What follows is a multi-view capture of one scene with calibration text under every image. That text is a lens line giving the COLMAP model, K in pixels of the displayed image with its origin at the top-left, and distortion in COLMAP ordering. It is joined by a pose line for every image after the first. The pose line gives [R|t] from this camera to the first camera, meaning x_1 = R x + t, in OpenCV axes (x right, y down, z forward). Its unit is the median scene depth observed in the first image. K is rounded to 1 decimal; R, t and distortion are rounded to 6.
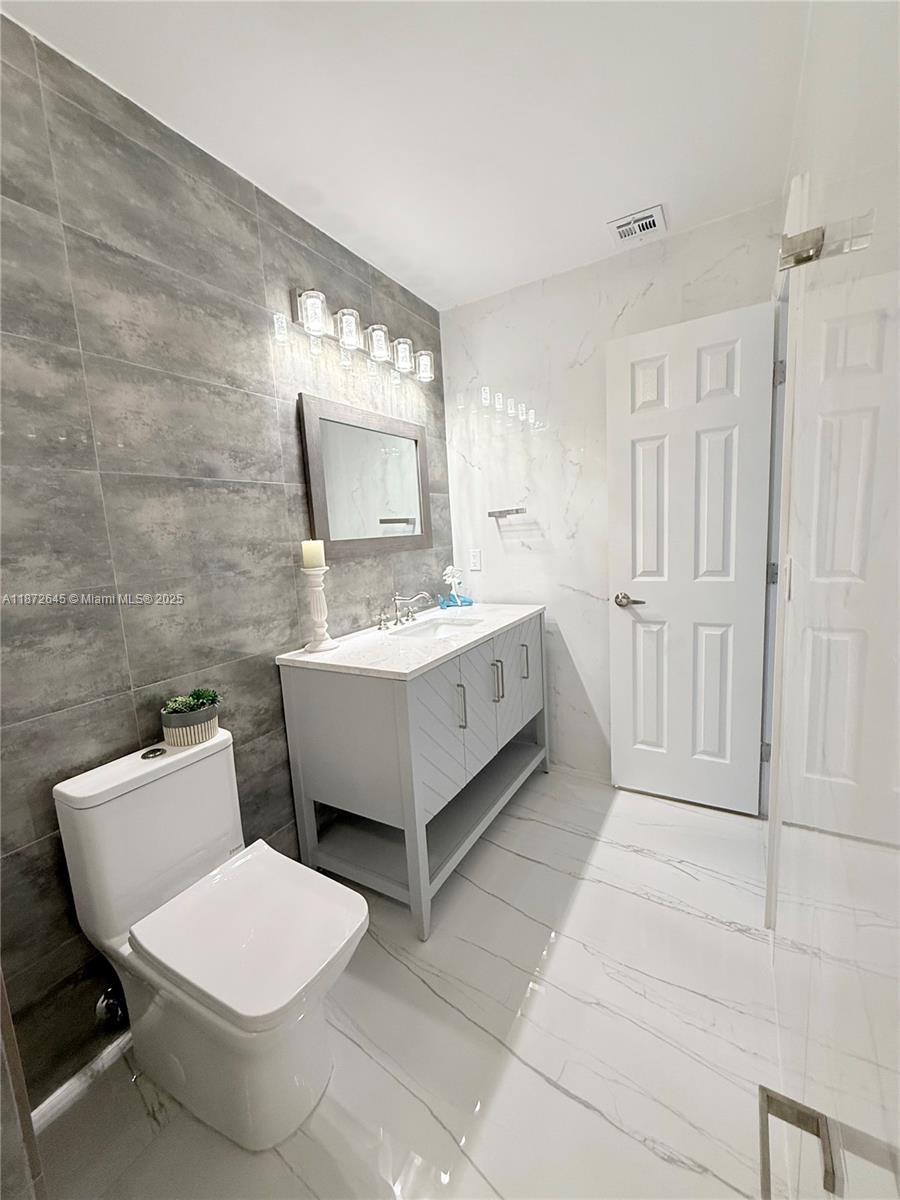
lens RADIAL K [[479.1, 0, 447.7], [0, 479.1, 598.1], [0, 0, 1]] dist [-0.000577, 0.000382]
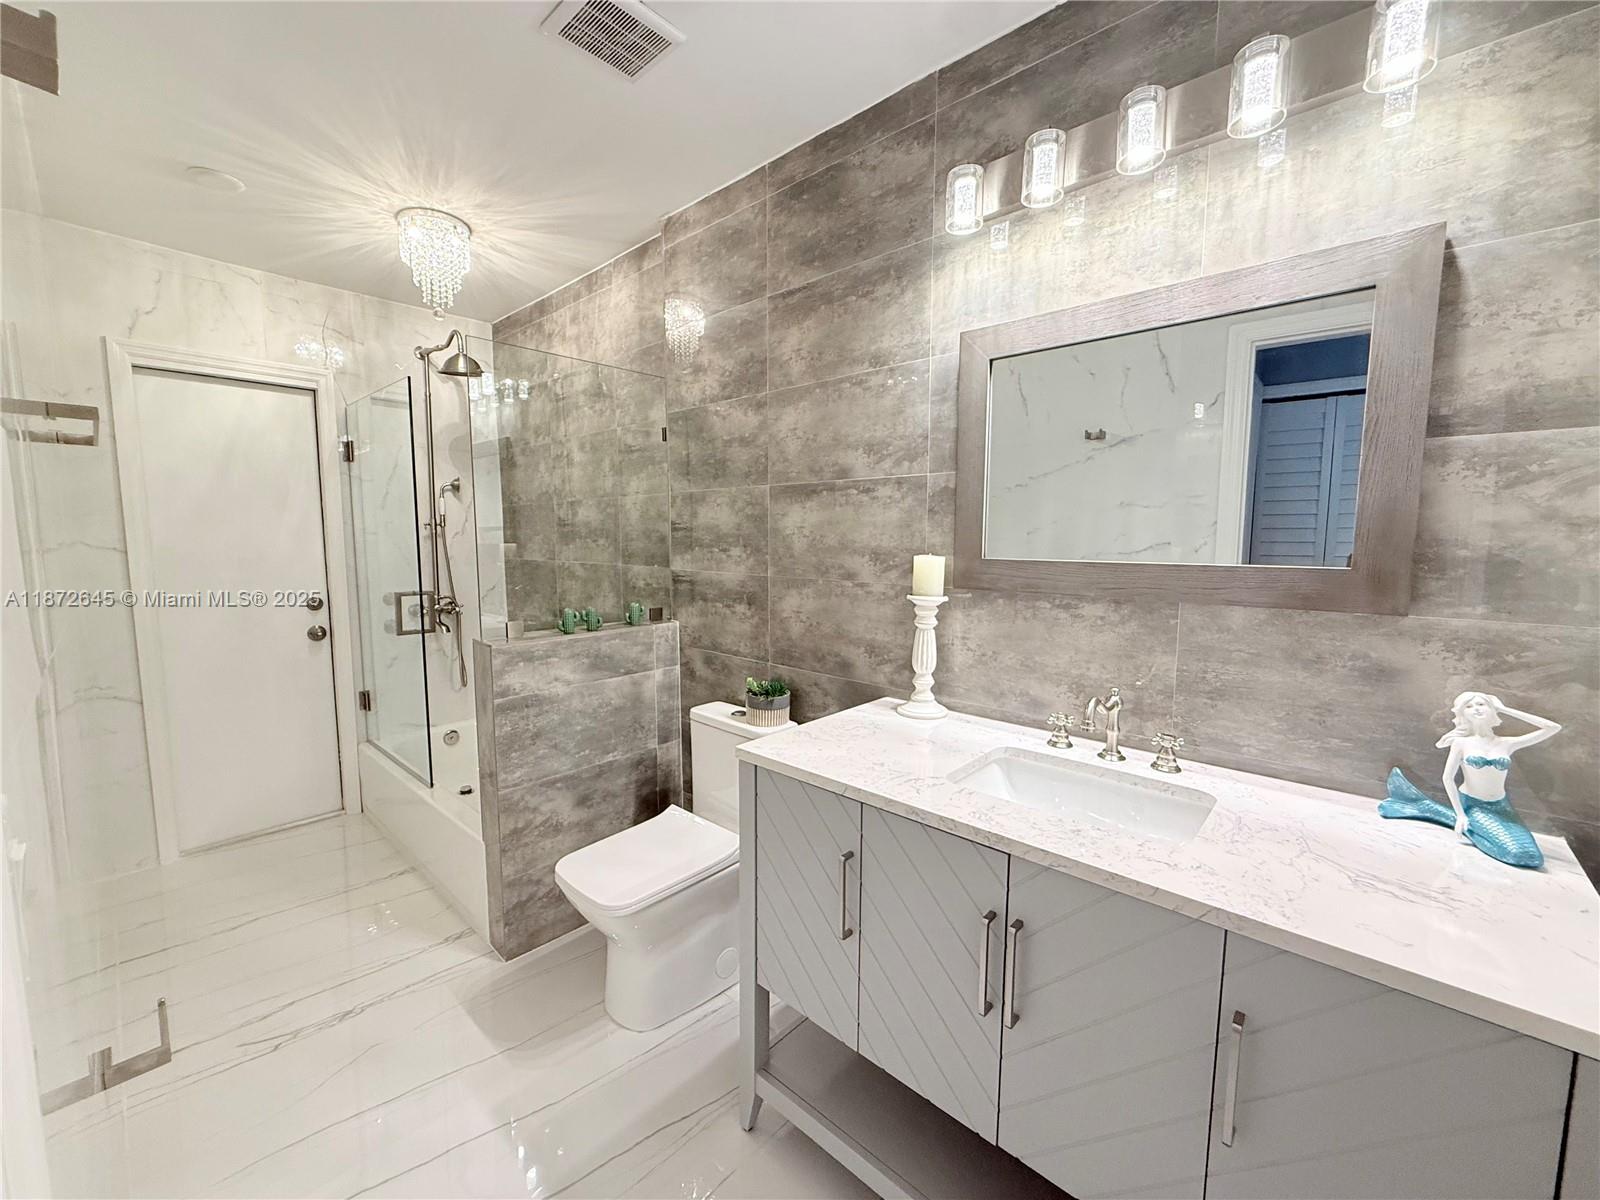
lens RADIAL K [[638.8, 0, 796.8], [0, 638.8, 600.4], [0, 0, 1]] dist [-0.000577, 0.000382]
pose [[-0.200315, 0.159107, -0.966726, 0.731693], [-0.127800, 0.974051, 0.186794, -0.231651], [0.971360, 0.160965, -0.174783, 1.119685]]
